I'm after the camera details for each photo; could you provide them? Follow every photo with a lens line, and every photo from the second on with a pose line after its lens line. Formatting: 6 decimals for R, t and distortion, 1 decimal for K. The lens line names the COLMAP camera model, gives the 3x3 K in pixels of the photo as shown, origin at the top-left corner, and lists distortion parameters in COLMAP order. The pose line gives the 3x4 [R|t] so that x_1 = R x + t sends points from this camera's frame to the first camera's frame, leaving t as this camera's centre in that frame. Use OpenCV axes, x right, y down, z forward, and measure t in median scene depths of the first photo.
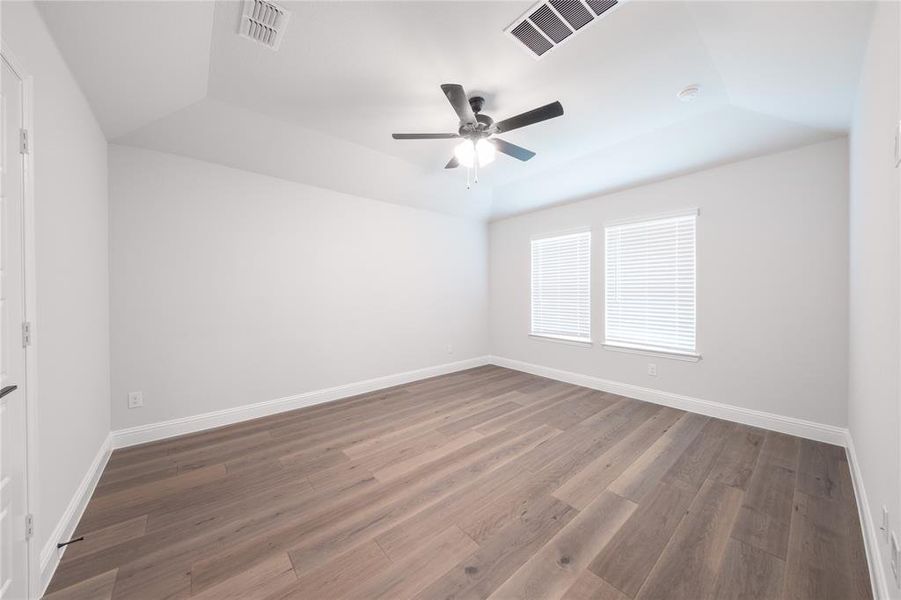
lens RADIAL K [[305.2, 0, 446.5], [0, 305.2, 293.9], [0, 0, 1]] dist [0.056464, -0.027956]
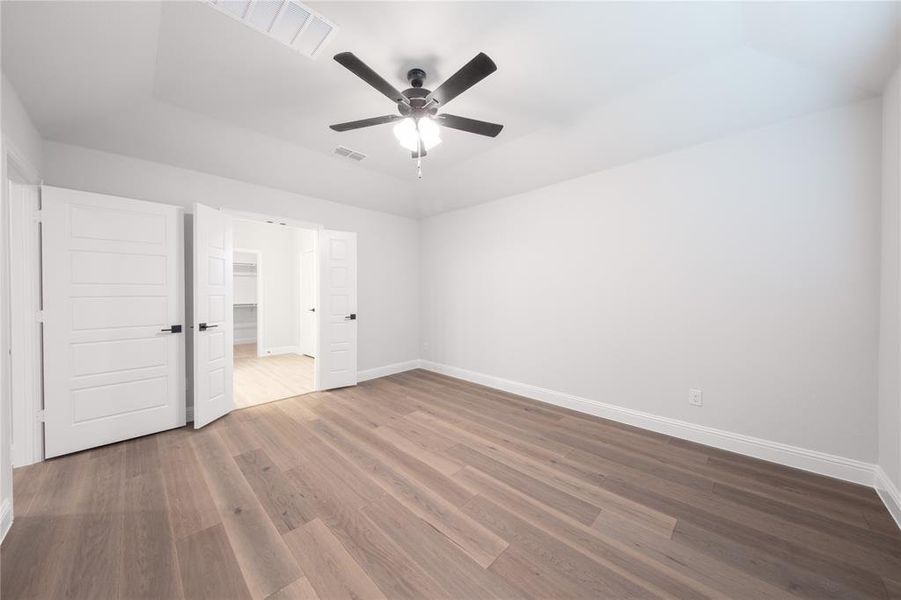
lens RADIAL K [[305.2, 0, 446.5], [0, 305.2, 293.9], [0, 0, 1]] dist [0.056464, -0.027956]
pose [[0.092081, 0.007699, -0.995722, 0.968889], [0.001638, 0.999968, 0.007884, -0.009453], [0.995750, -0.002357, 0.092065, 0.985018]]
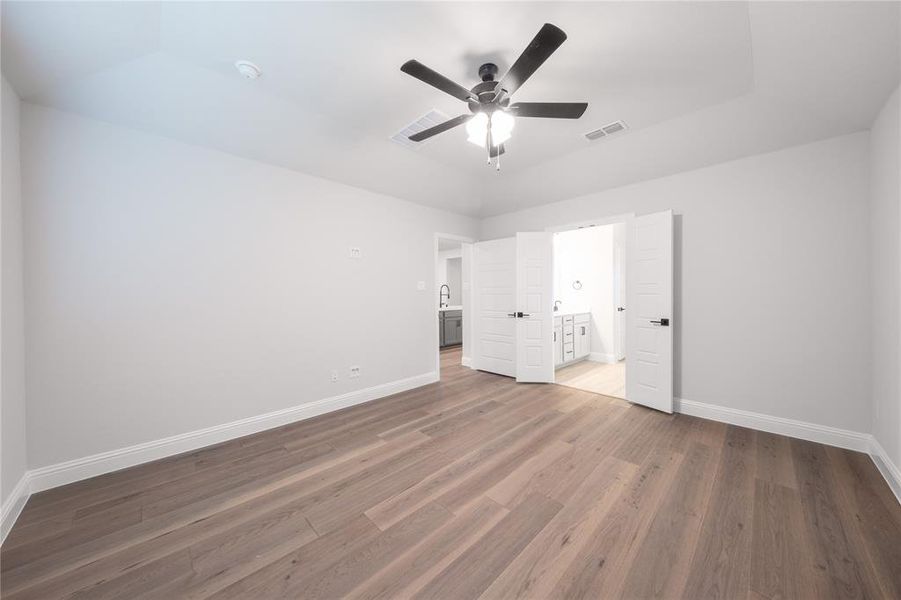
lens RADIAL K [[305.2, 0, 446.5], [0, 305.2, 293.9], [0, 0, 1]] dist [0.056464, -0.027956]
pose [[-0.996783, 0.011166, -0.079370, 0.283108], [0.010797, 0.999929, 0.005072, -0.006770], [0.079421, 0.004199, -0.996832, 1.821409]]
